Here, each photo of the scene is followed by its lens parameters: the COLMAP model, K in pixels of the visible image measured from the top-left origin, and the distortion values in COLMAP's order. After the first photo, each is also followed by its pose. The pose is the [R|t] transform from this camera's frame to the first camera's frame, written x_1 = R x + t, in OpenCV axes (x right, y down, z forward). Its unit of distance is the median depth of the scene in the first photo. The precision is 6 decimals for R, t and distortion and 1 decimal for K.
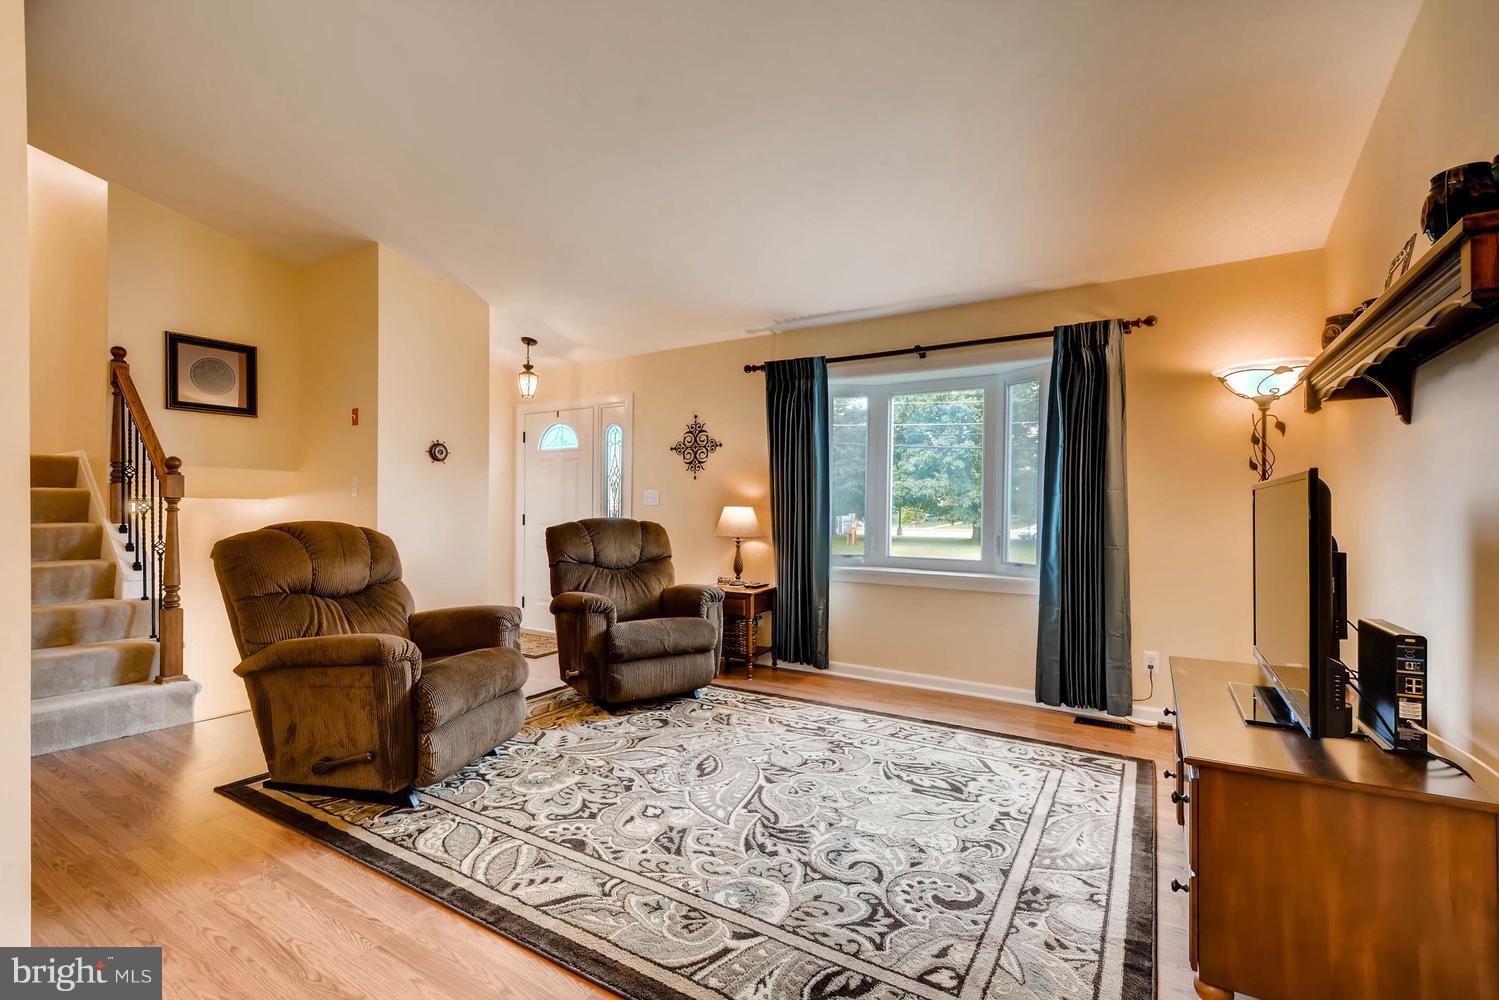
lens RADIAL K [[669.0, 0, 755.4], [0, 669.0, 510.8], [0, 0, 1]] dist [0.009405, -0.000591]
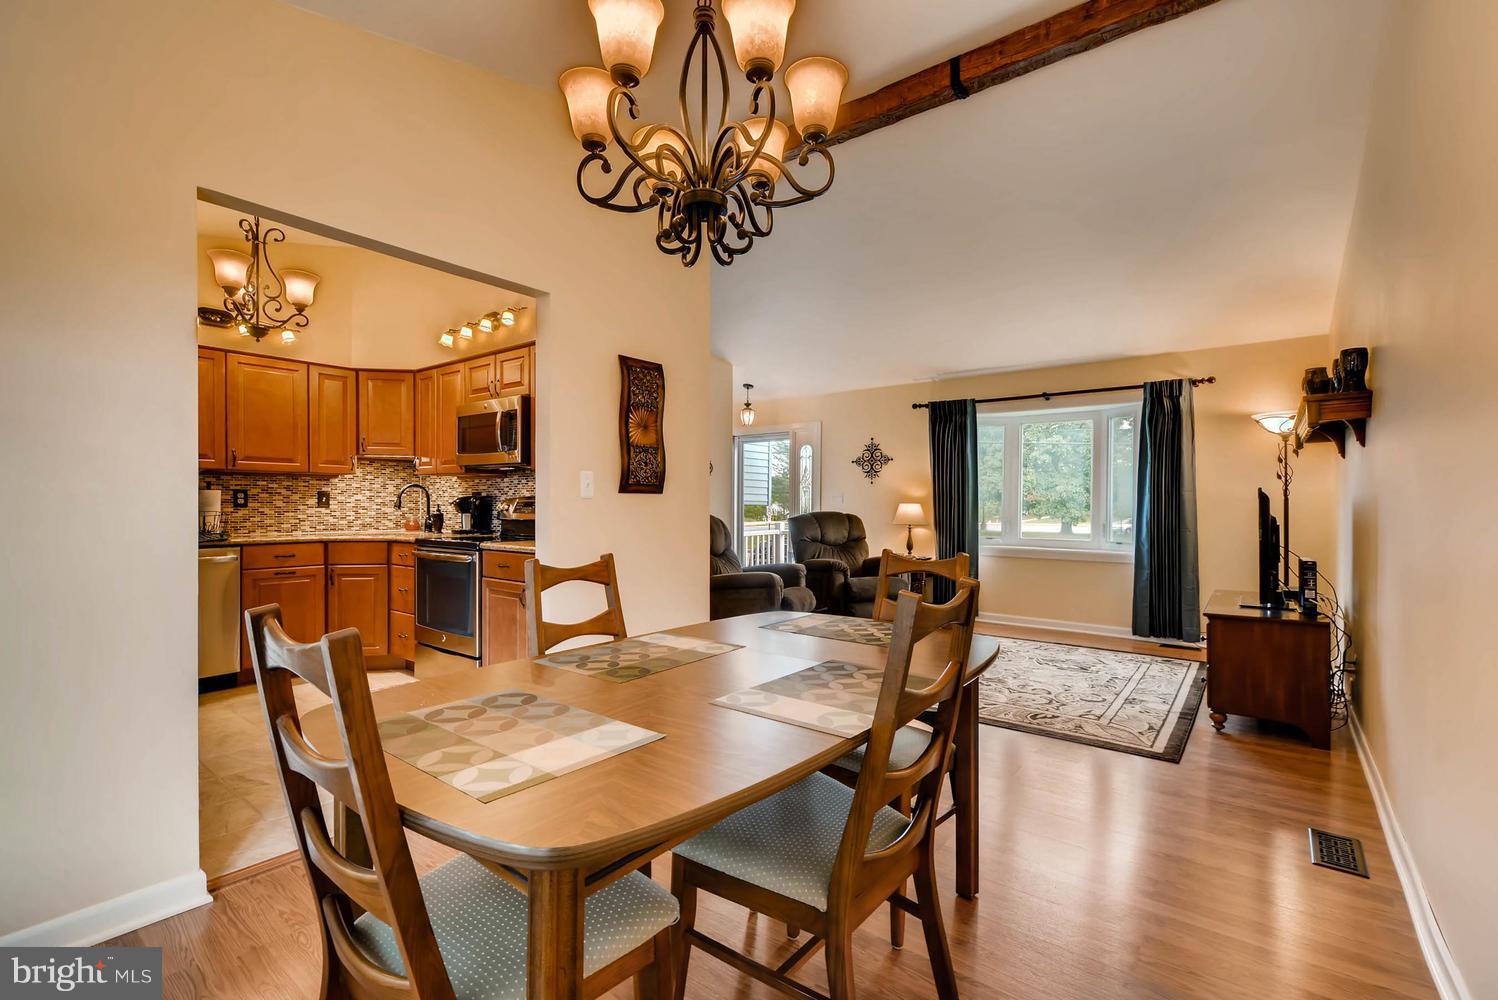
lens RADIAL K [[668.6, 0, 753.4], [0, 668.6, 502.5], [0, 0, 1]] dist [0.009405, -0.000591]
pose [[0.993558, -0.003769, -0.113266, -0.278253], [0.003158, 0.999980, -0.005568, -0.001815], [0.113285, 0.005175, 0.993549, -0.646485]]
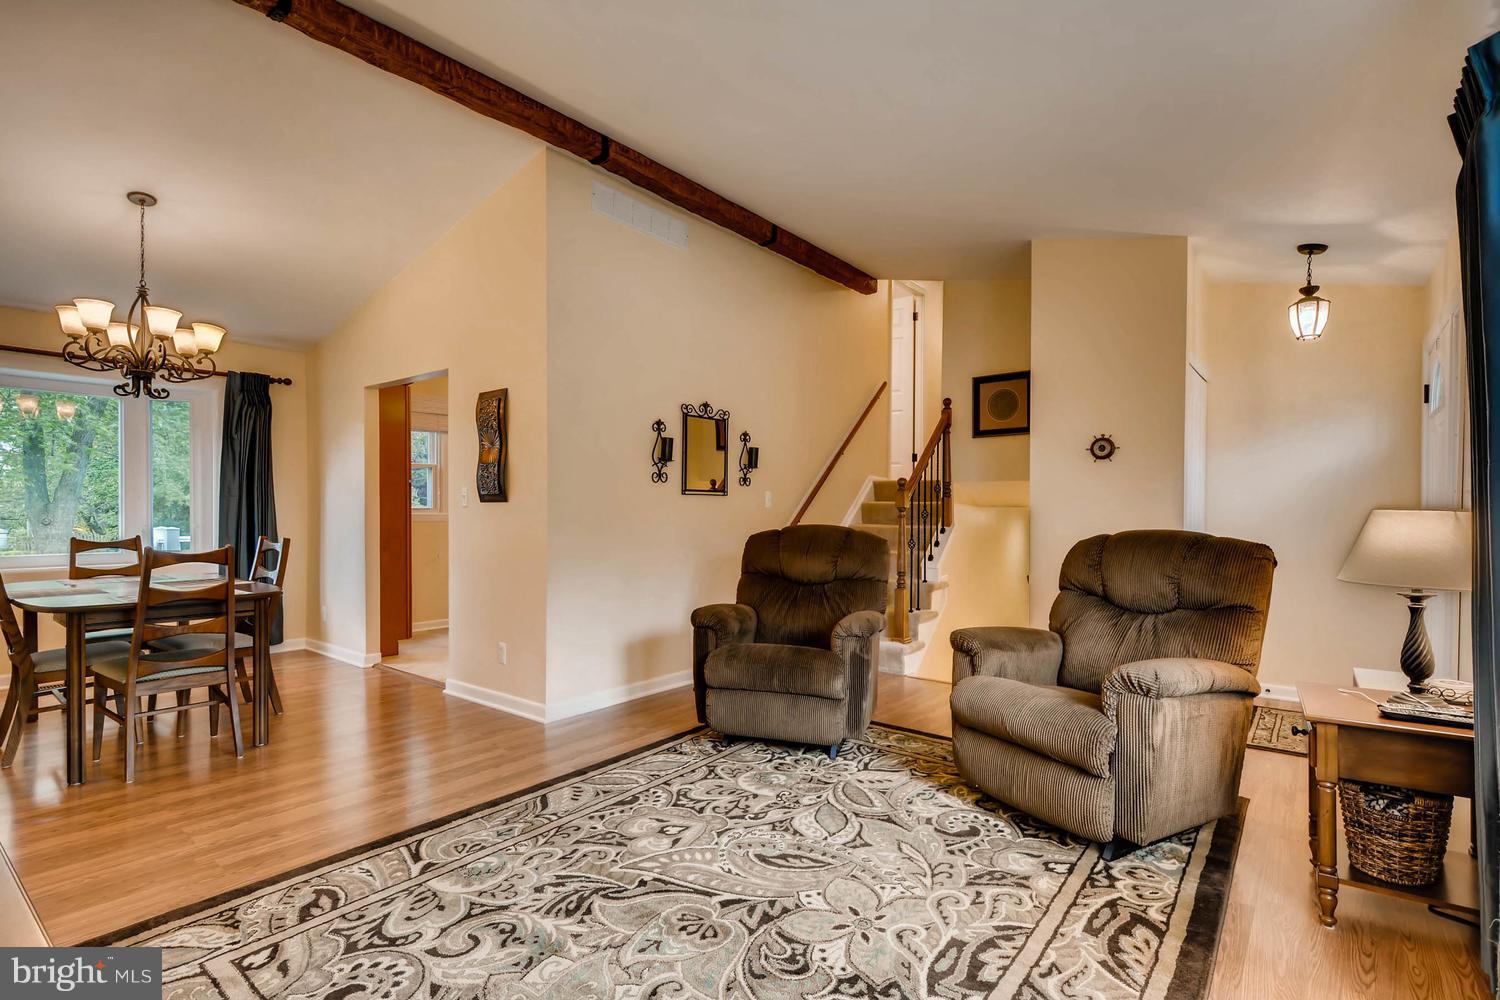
lens RADIAL K [[700.2, 0, 751.1], [0, 700.2, 508.0], [0, 0, 1]] dist [0.008383, -0.002854]
pose [[-0.123364, -0.008762, -0.992323, 0.624801], [-0.005608, 0.999951, -0.008132, -0.004298], [0.992346, 0.004562, -0.123407, 0.922606]]
